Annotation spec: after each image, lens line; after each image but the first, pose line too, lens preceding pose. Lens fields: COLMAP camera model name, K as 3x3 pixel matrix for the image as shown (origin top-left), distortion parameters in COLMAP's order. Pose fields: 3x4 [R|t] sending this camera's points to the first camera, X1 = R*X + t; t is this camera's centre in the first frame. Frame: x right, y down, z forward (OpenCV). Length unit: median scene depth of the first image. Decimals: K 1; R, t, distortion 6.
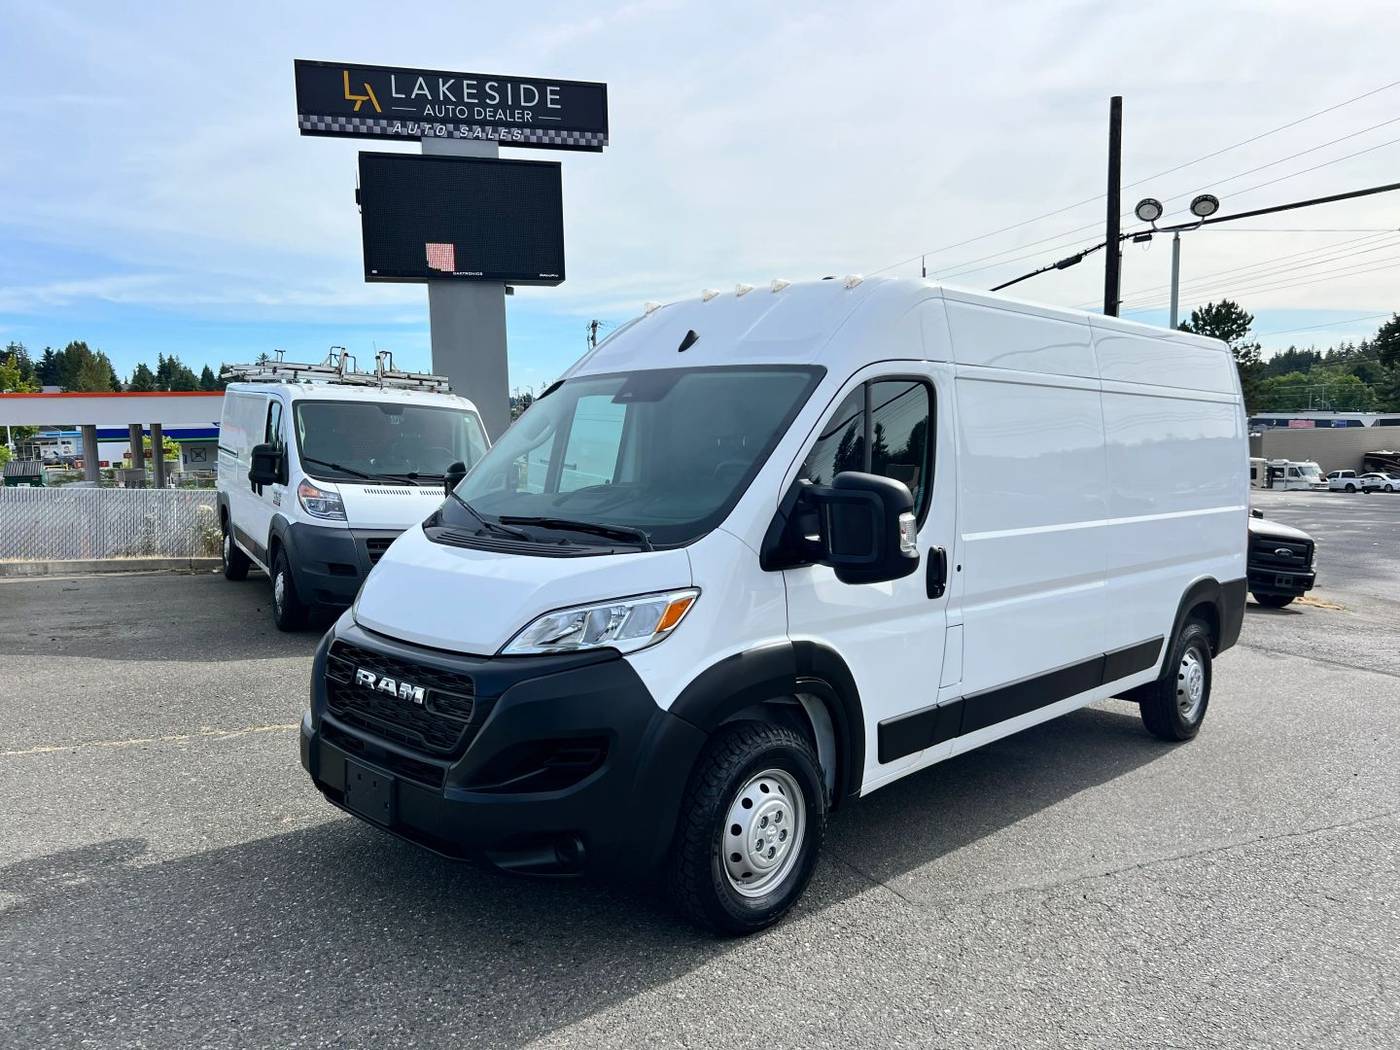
lens RADIAL K [[1064.3, 0, 708.1], [0, 1064.3, 518.9], [0, 0, 1]] dist [0.039798, -0.036441]
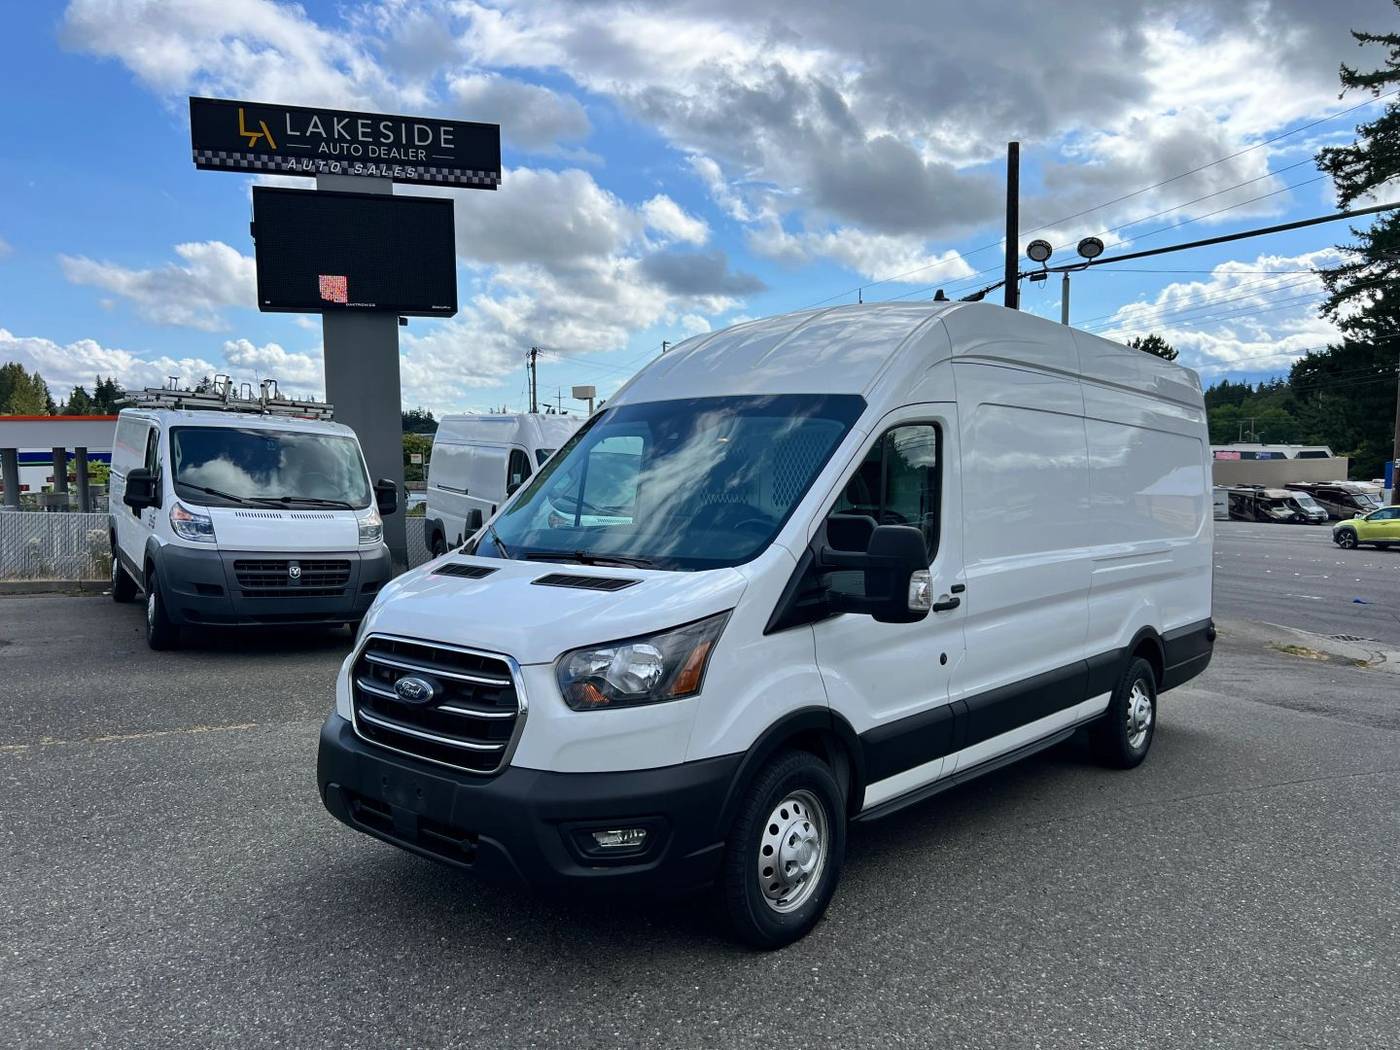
lens RADIAL K [[1064.3, 0, 697.6], [0, 1064.3, 521.5], [0, 0, 1]] dist [0.039798, -0.036441]
pose [[0.999265, 0.004370, 0.038077, 0.061584], [-0.003480, 0.999720, -0.023399, 0.002467], [-0.038169, 0.023250, 0.999001, -0.039287]]
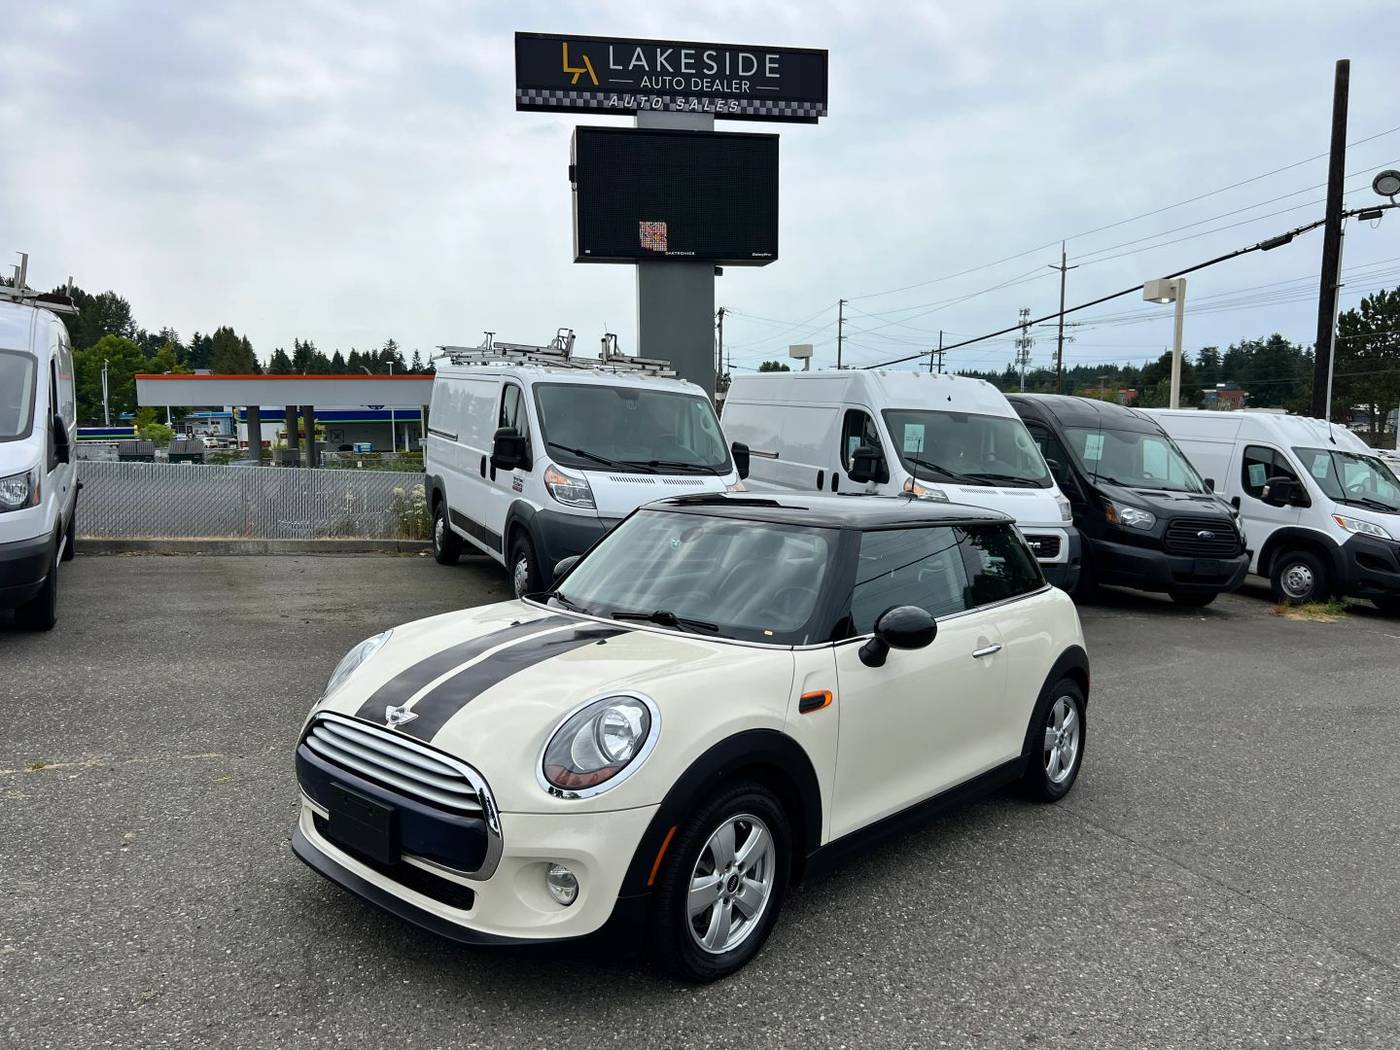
lens RADIAL K [[1064.3, 0, 693.9], [0, 1064.3, 530.4], [0, 0, 1]] dist [0.039798, -0.036441]
pose [[0.993426, 0.026384, -0.111398, -0.098560], [-0.024025, 0.999459, 0.022466, -0.002133], [0.111931, -0.019642, 0.993522, 0.042285]]
